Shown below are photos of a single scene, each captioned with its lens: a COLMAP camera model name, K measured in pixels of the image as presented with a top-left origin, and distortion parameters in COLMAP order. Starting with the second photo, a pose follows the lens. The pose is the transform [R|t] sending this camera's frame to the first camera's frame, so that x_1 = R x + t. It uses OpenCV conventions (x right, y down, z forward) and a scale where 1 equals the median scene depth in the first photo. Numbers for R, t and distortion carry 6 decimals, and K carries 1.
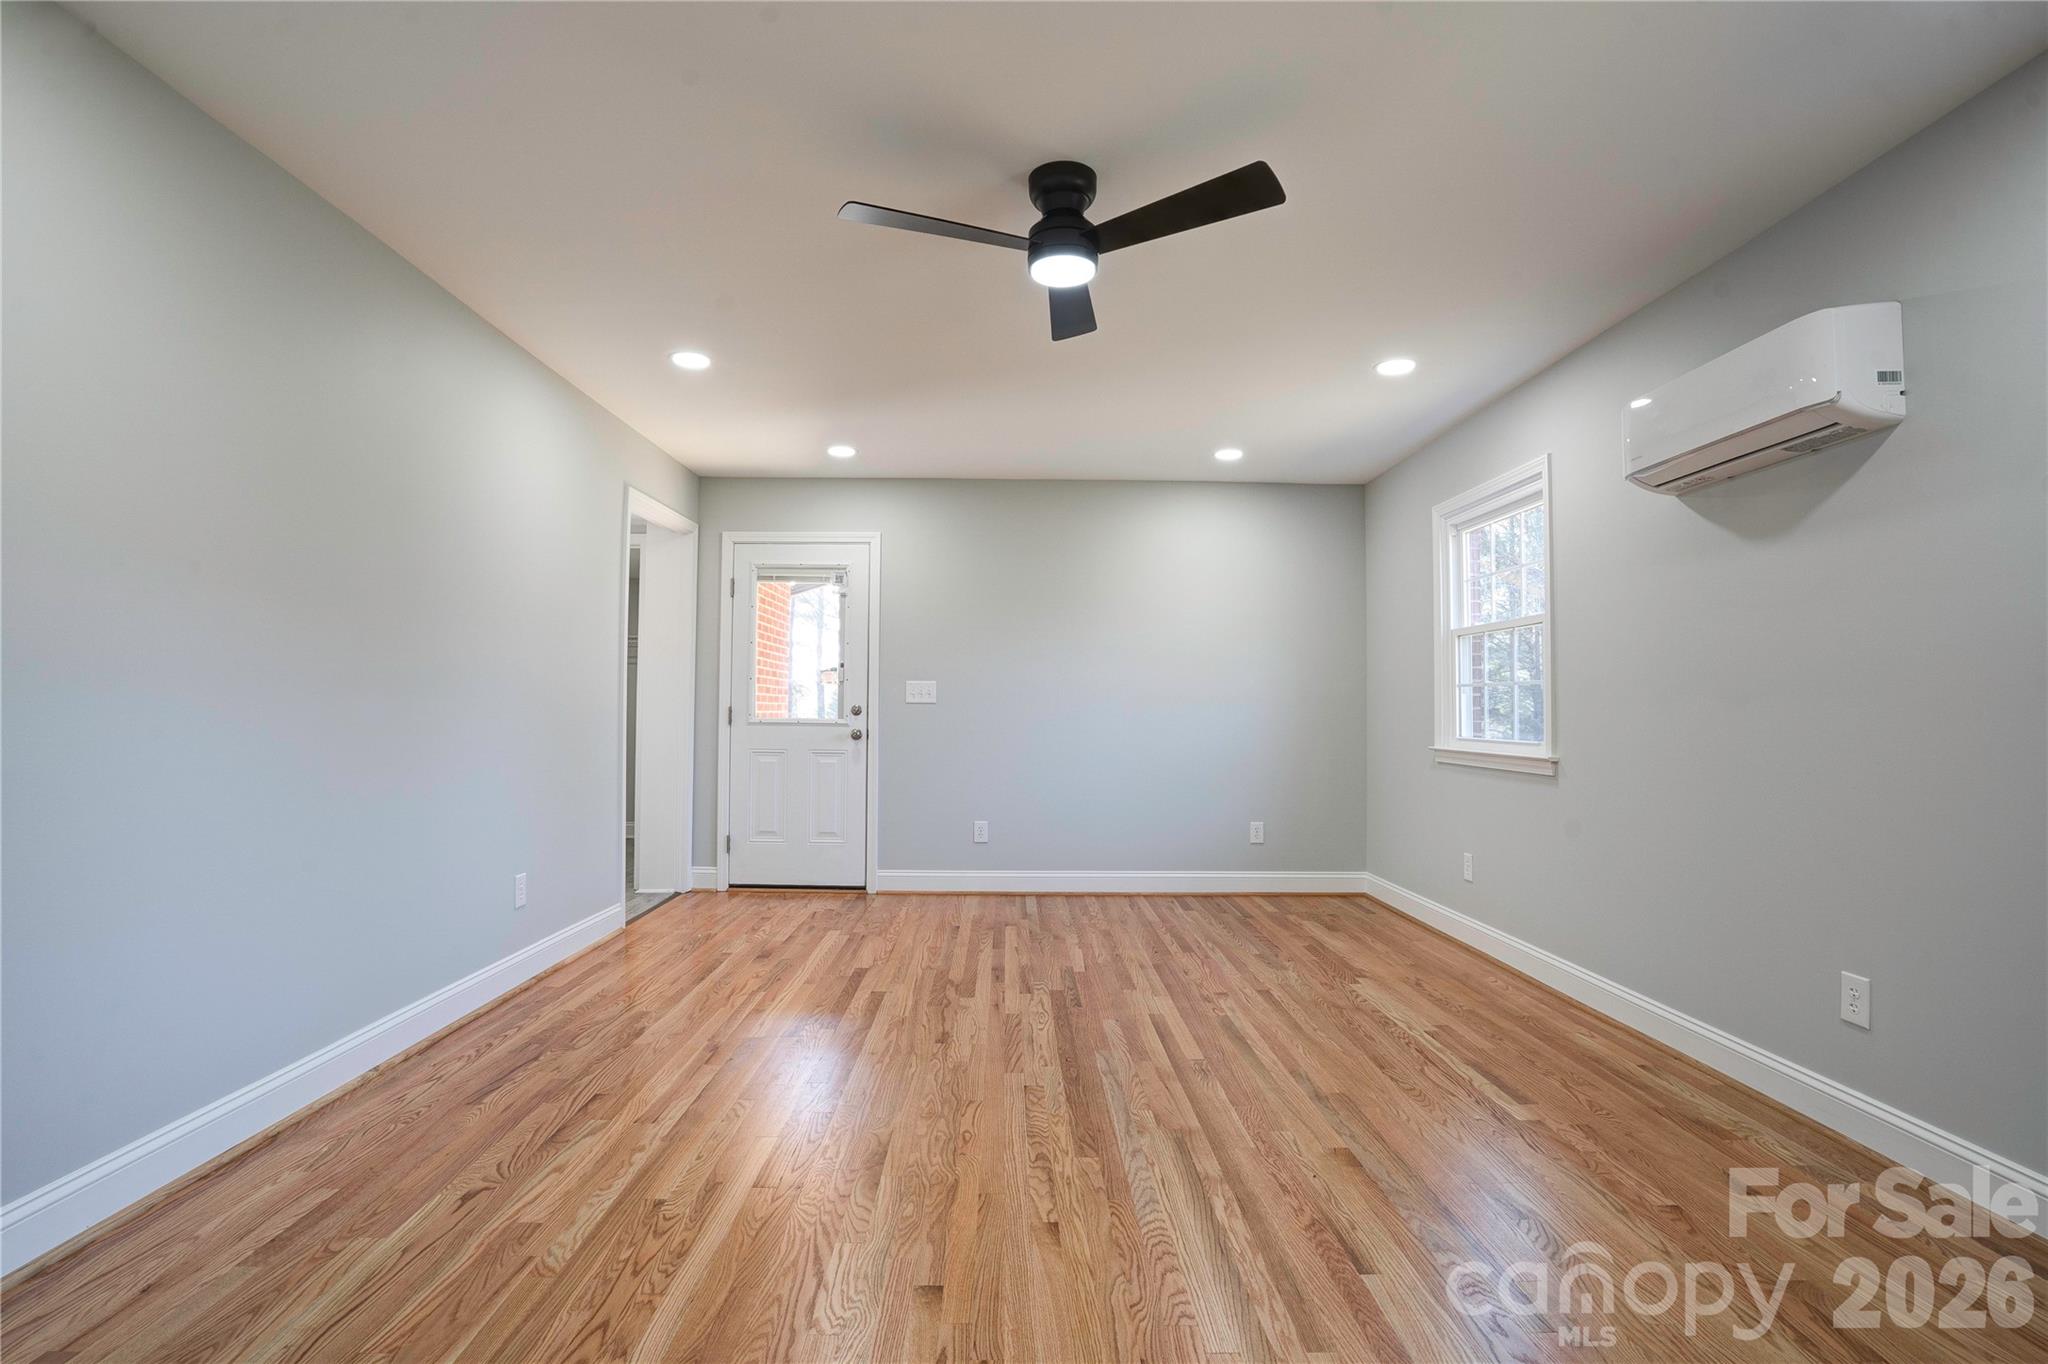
lens RADIAL K [[952.0, 0, 1008.4], [0, 952.0, 684.4], [0, 0, 1]] dist [-0.061106, 0.023486]
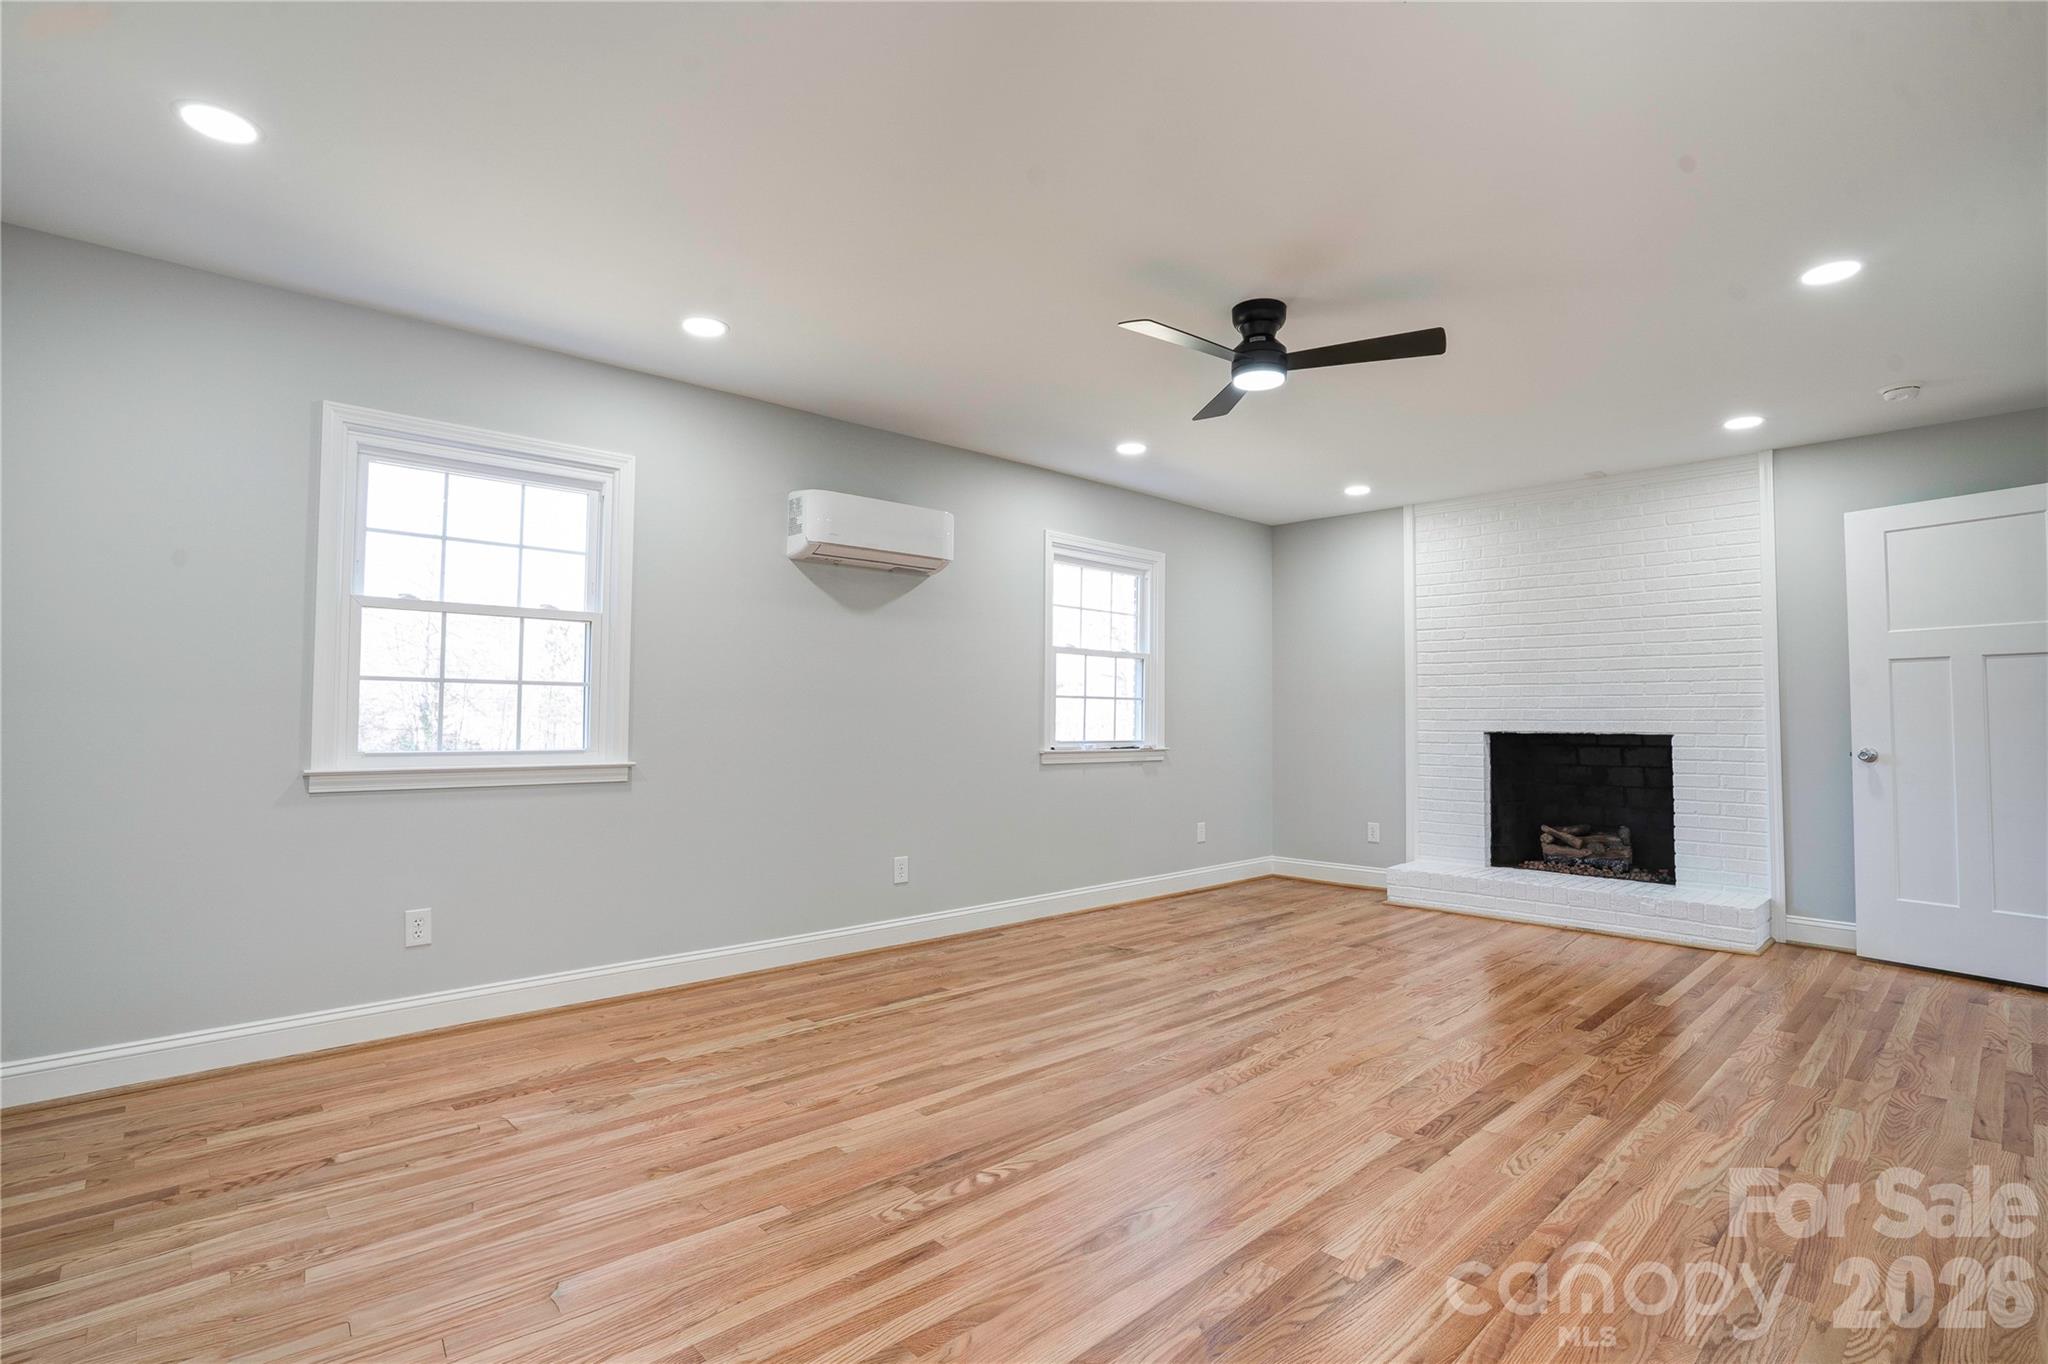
lens RADIAL K [[994.0, 0, 1035.0], [0, 994.0, 683.6], [0, 0, 1]] dist [-0.002284, -0.000429]
pose [[-0.700947, 0.013776, 0.713080, -0.447413], [-0.031685, 0.998225, -0.050431, 0.036390], [-0.712509, -0.057943, -0.699266, 1.389235]]
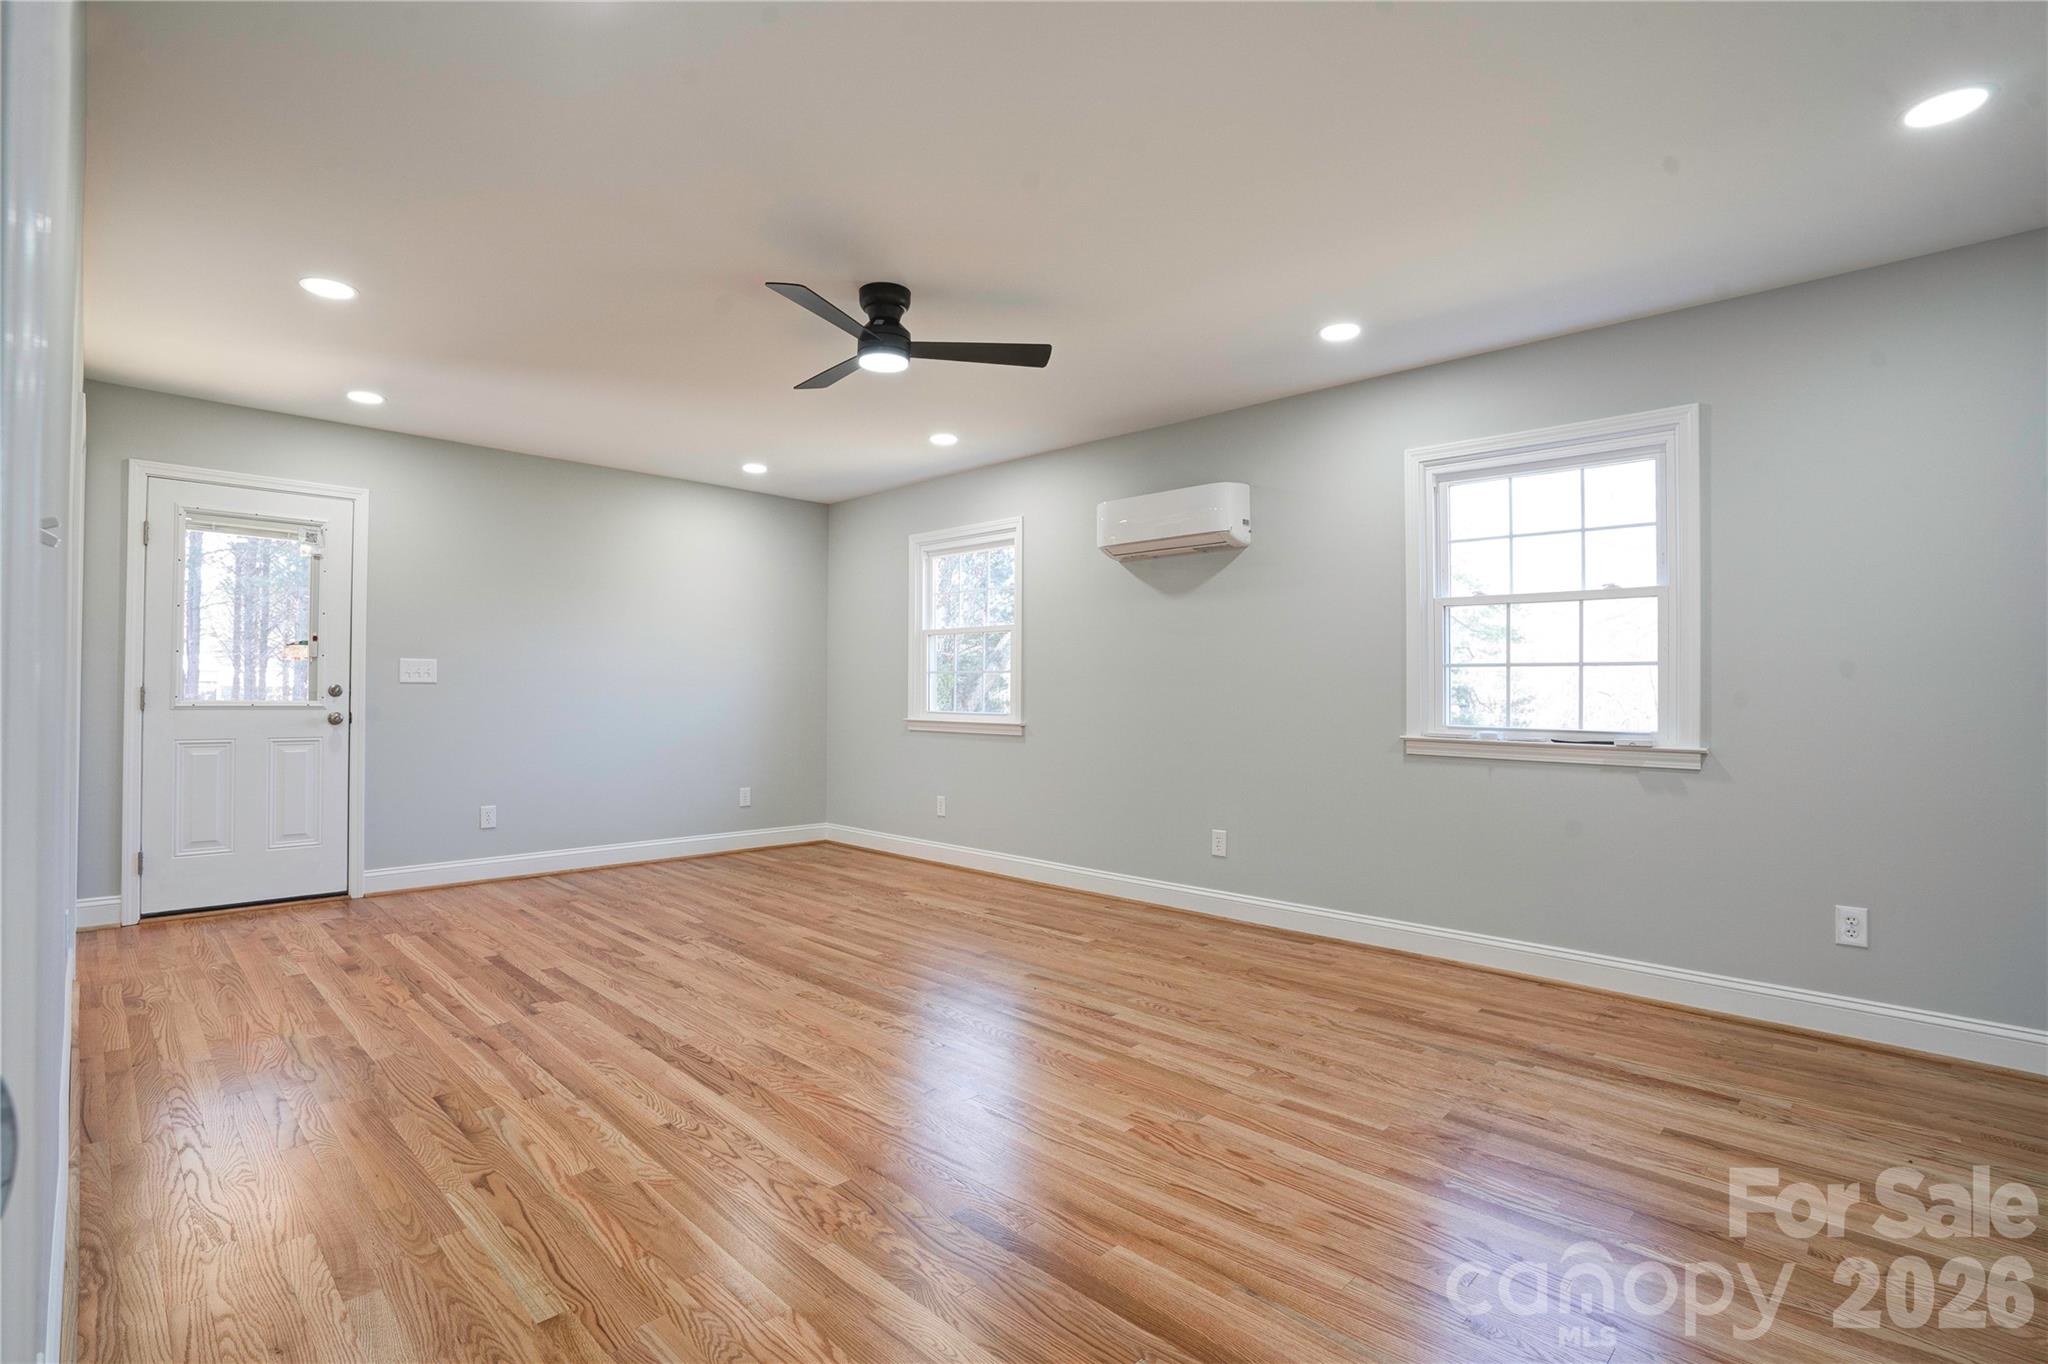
lens RADIAL K [[952.0, 0, 1008.4], [0, 952.0, 684.4], [0, 0, 1]] dist [-0.061106, 0.023486]
pose [[0.710849, 0.002346, 0.703341, -0.489855], [-0.019692, 0.999669, 0.016568, -0.007487], [-0.703069, -0.025627, 0.710659, -0.054813]]
